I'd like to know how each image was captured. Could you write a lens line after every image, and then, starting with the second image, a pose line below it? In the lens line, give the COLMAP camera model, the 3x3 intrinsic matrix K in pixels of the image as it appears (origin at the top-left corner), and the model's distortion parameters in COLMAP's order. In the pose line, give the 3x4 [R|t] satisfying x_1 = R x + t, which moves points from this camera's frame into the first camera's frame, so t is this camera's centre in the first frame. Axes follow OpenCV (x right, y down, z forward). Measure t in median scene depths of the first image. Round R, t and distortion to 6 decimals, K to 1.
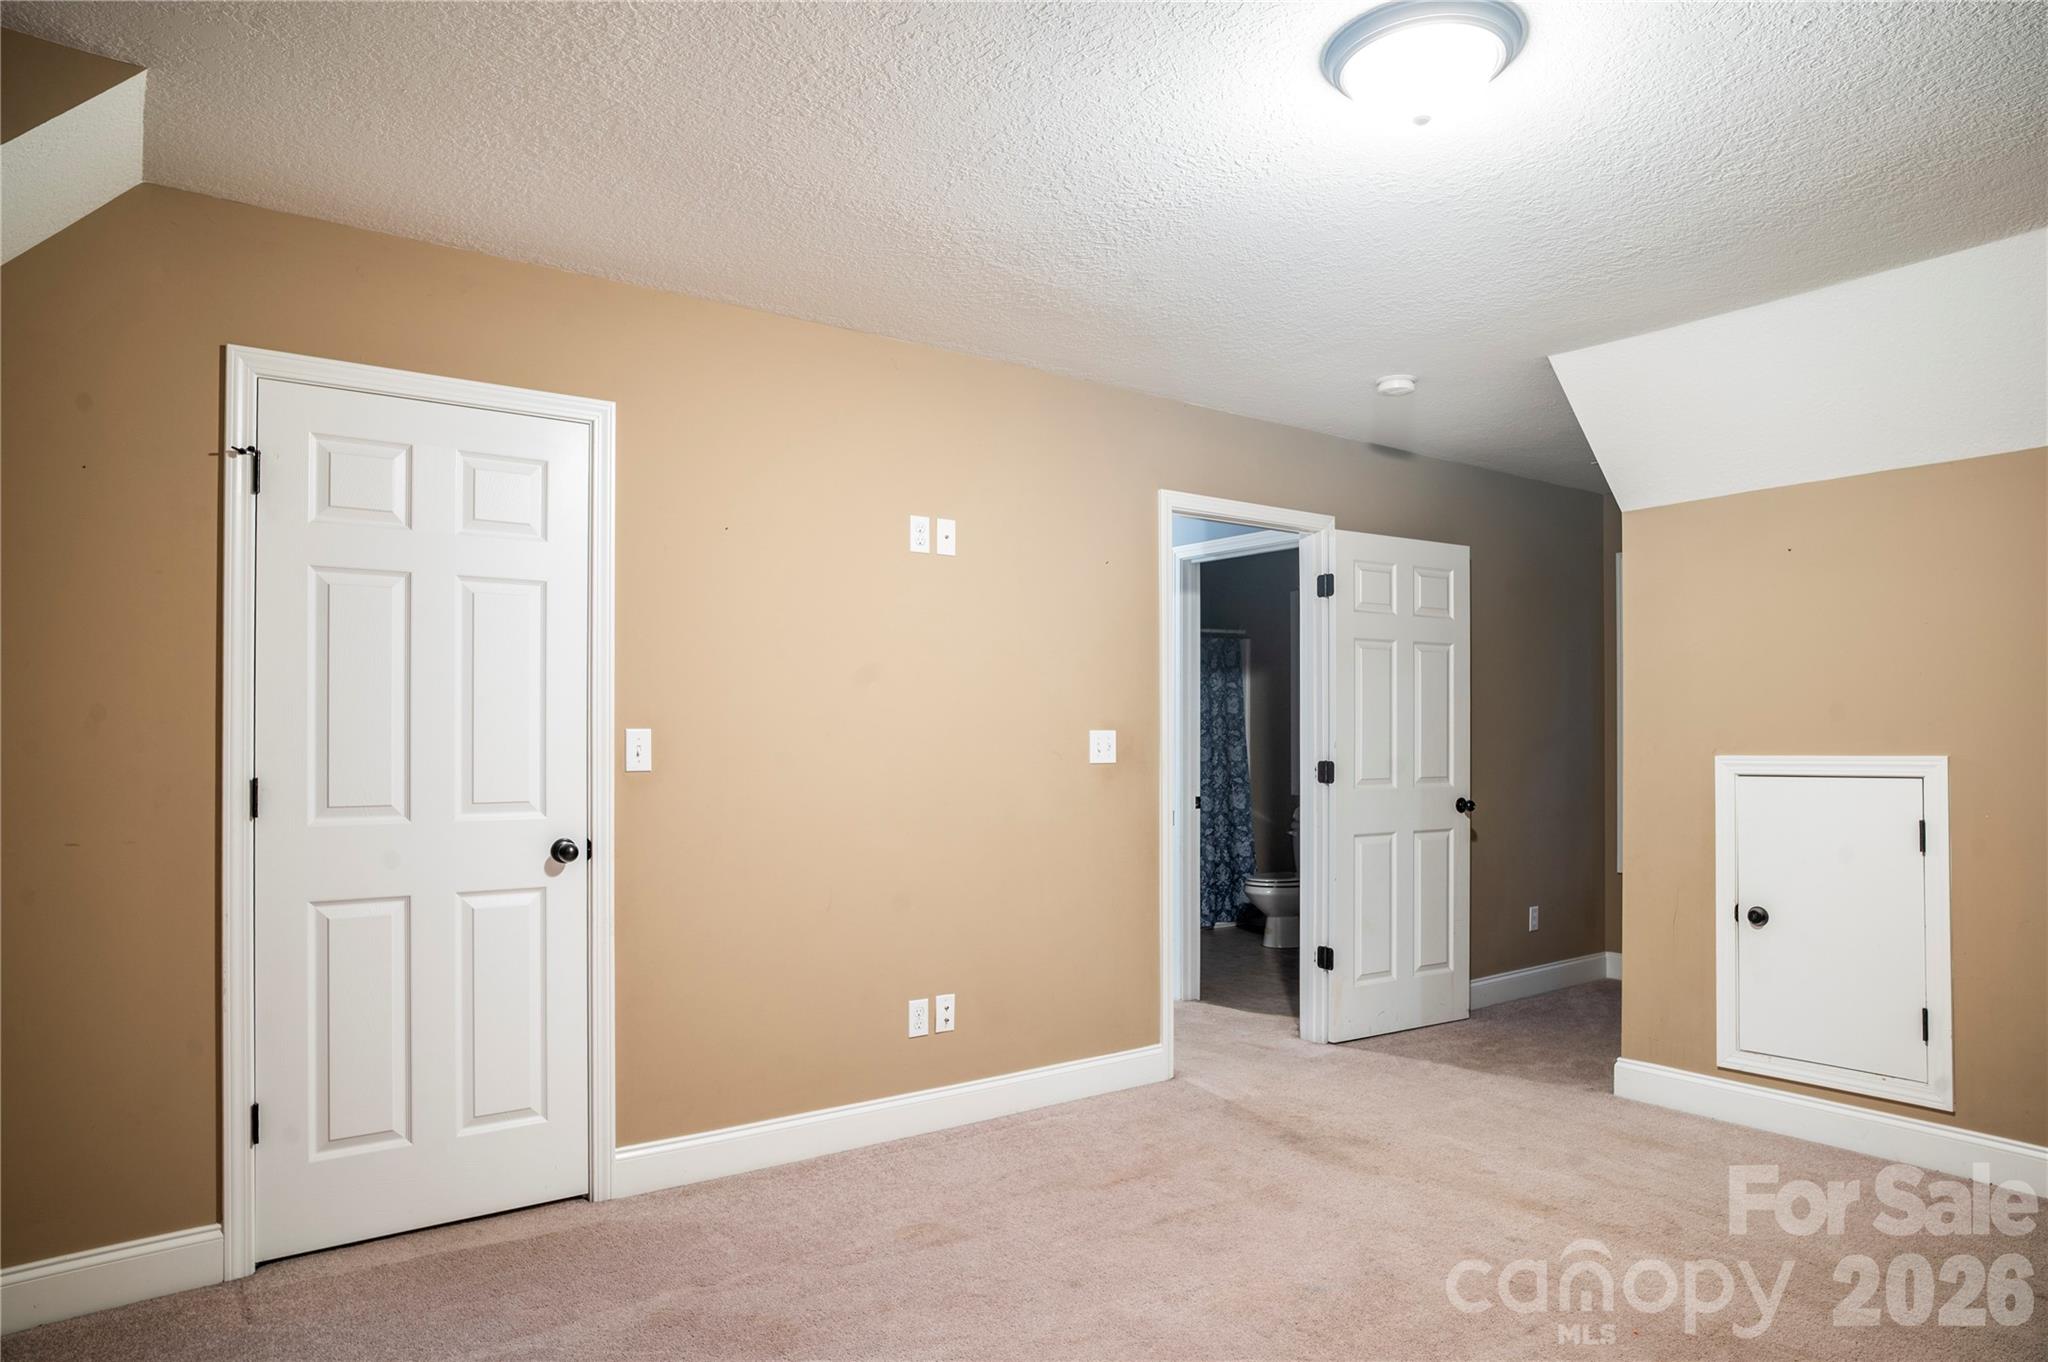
lens RADIAL K [[1221.6, 0, 1027.7], [0, 1221.6, 706.4], [0, 0, 1]] dist [-0.076710, 0.056372]
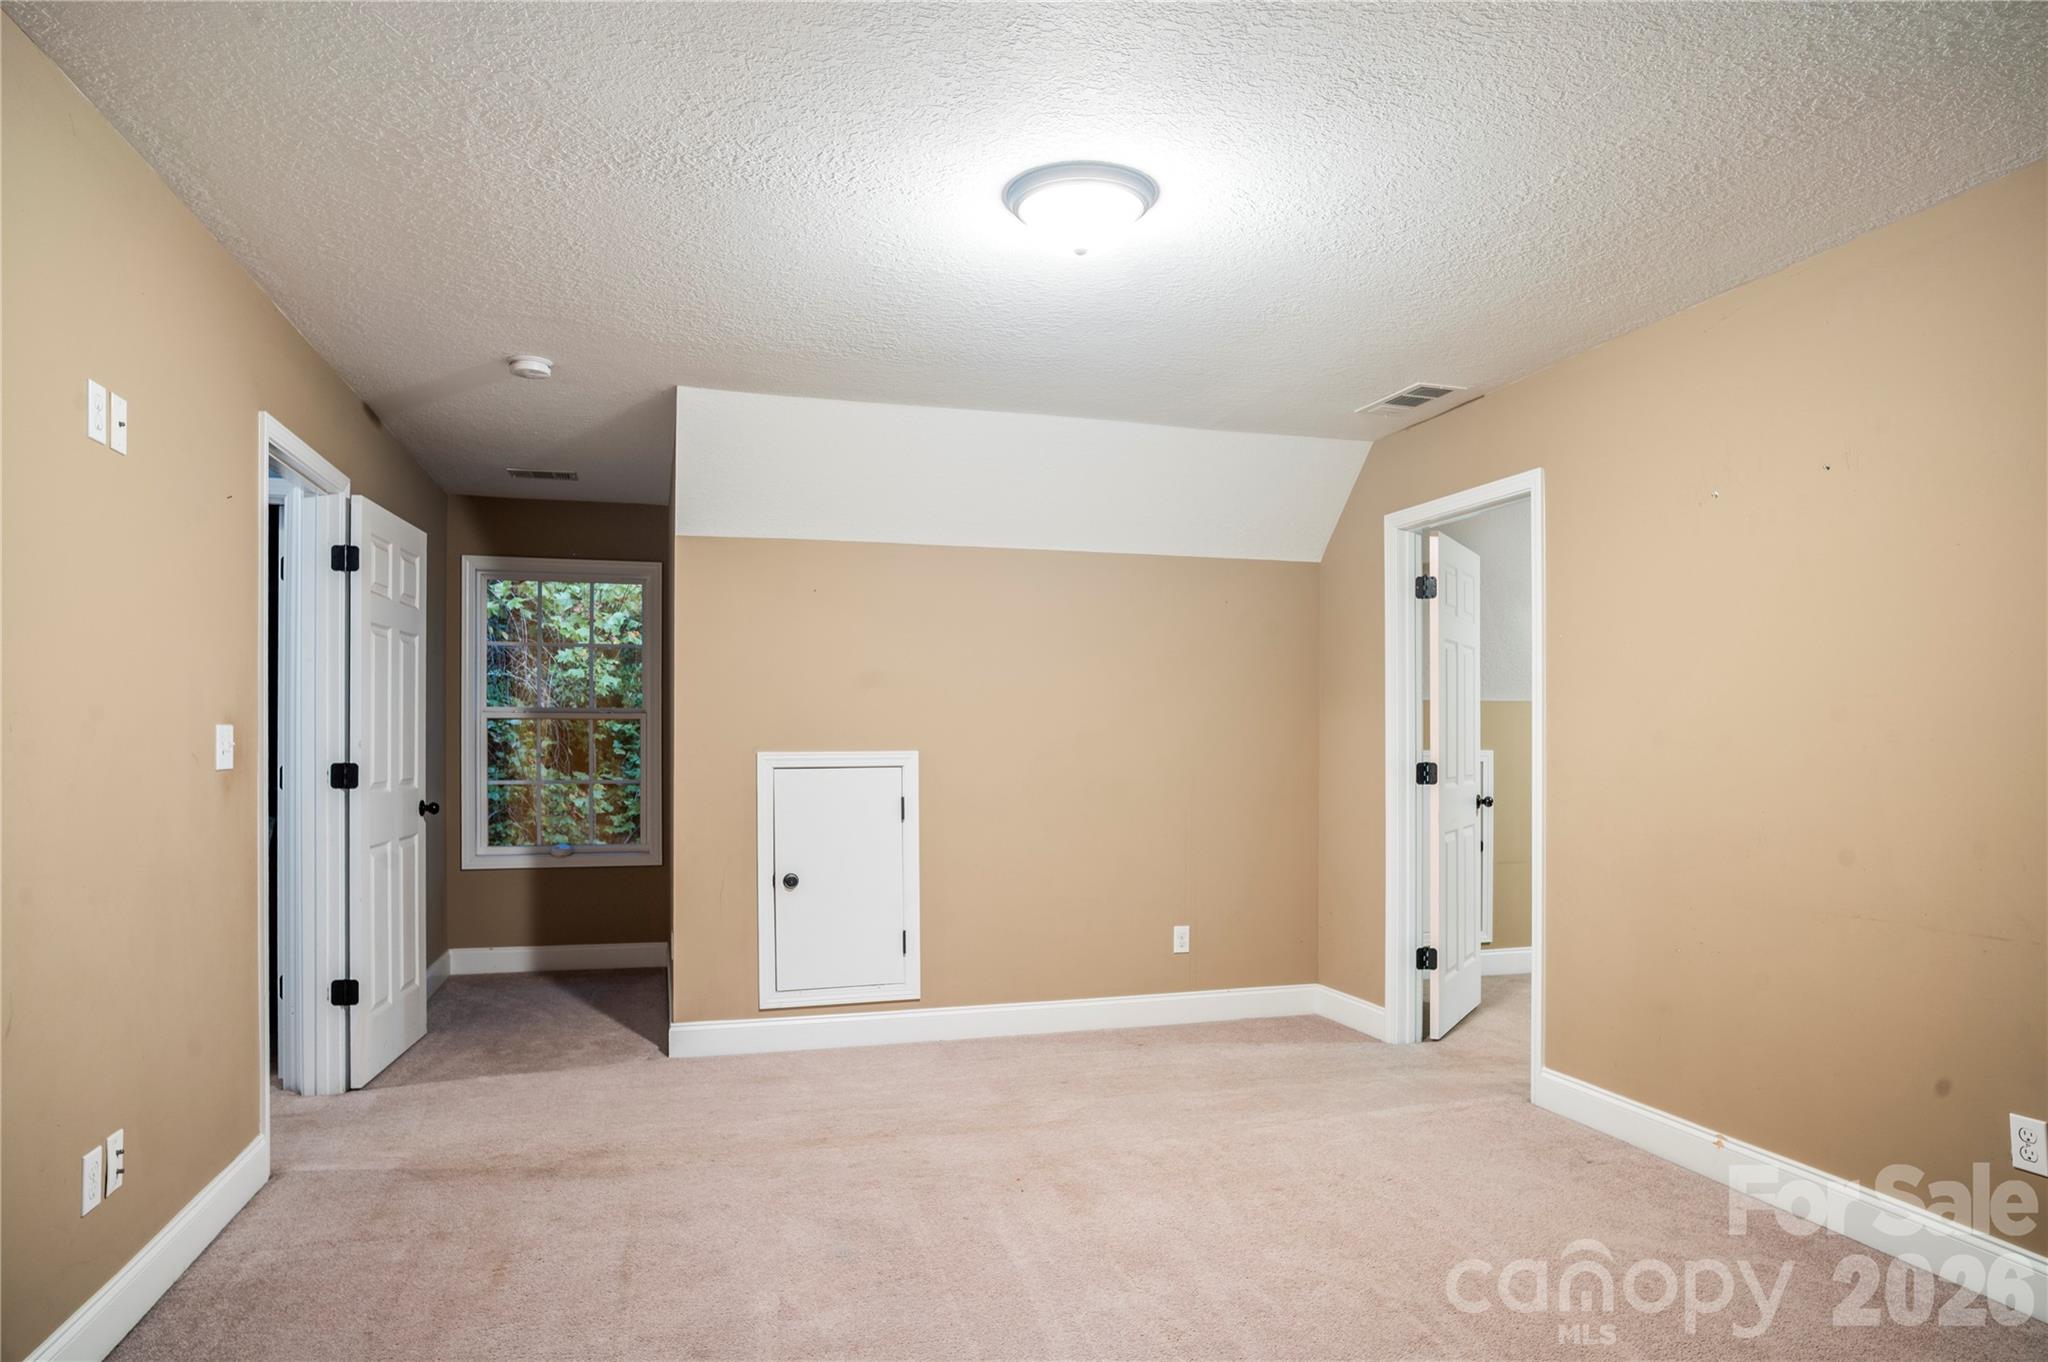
lens RADIAL K [[1221.6, 0, 1027.7], [0, 1221.6, 706.4], [0, 0, 1]] dist [-0.076710, 0.056372]
pose [[0.351155, 0.025546, 0.935969, -0.469631], [-0.026675, 0.999495, -0.017273, 0.008943], [-0.935937, -0.018901, 0.351659, 0.313701]]
